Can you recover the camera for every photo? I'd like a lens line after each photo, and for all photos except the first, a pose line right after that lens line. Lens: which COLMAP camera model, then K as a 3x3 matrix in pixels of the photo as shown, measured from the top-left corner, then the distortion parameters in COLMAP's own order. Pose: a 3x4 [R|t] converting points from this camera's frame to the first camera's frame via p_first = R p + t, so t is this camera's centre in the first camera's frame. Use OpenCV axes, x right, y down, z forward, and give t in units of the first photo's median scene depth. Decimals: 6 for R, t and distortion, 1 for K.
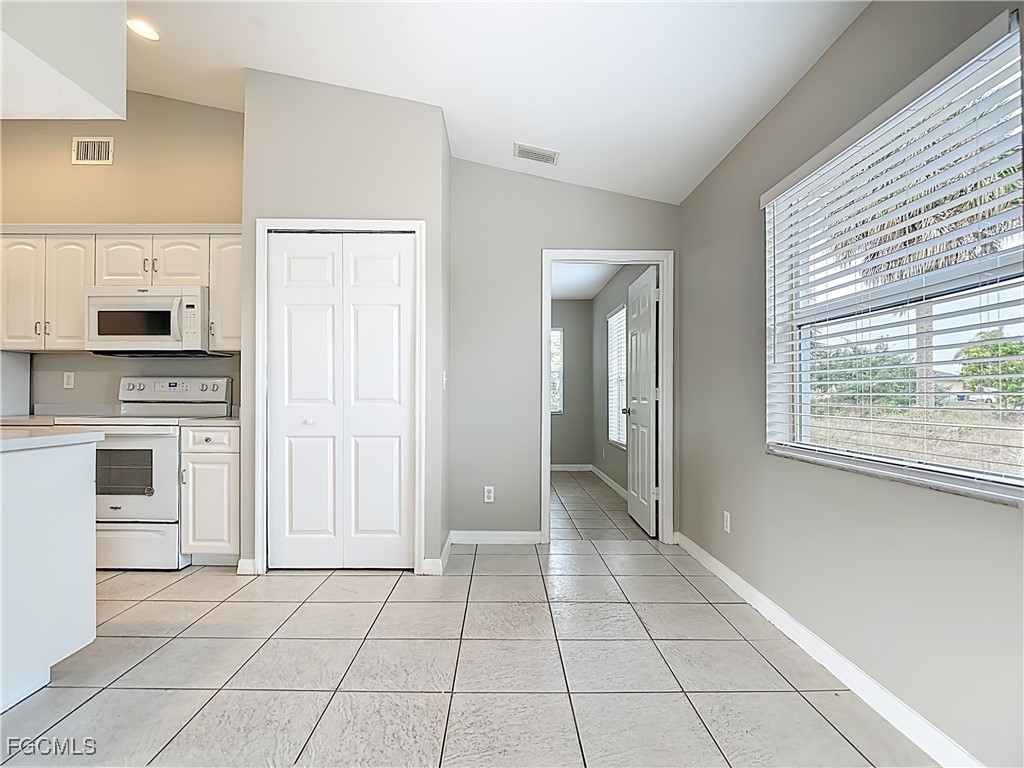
lens RADIAL K [[536.3, 0, 509.9], [0, 536.3, 390.5], [0, 0, 1]] dist [0.002505, -0.027067]
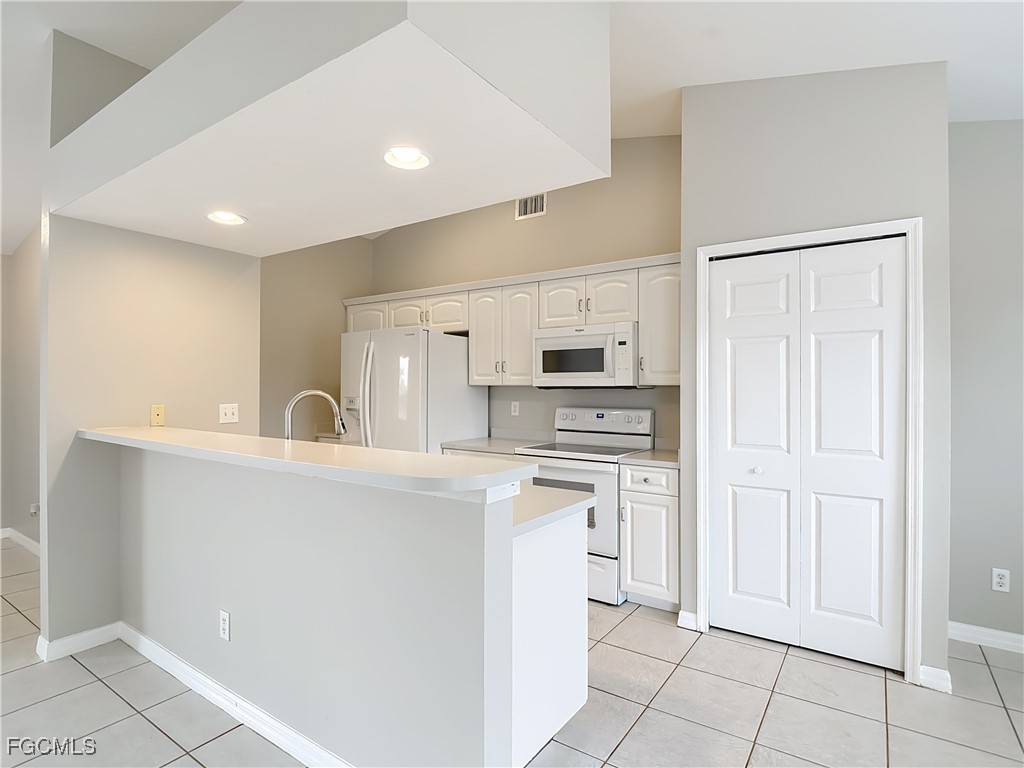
lens RADIAL K [[536.3, 0, 509.9], [0, 536.3, 390.5], [0, 0, 1]] dist [0.002505, -0.027067]
pose [[0.808833, -0.001486, -0.588037, -0.179695], [0.002933, 0.999995, 0.001508, -0.072189], [0.588031, -0.002944, 0.808833, 0.053425]]
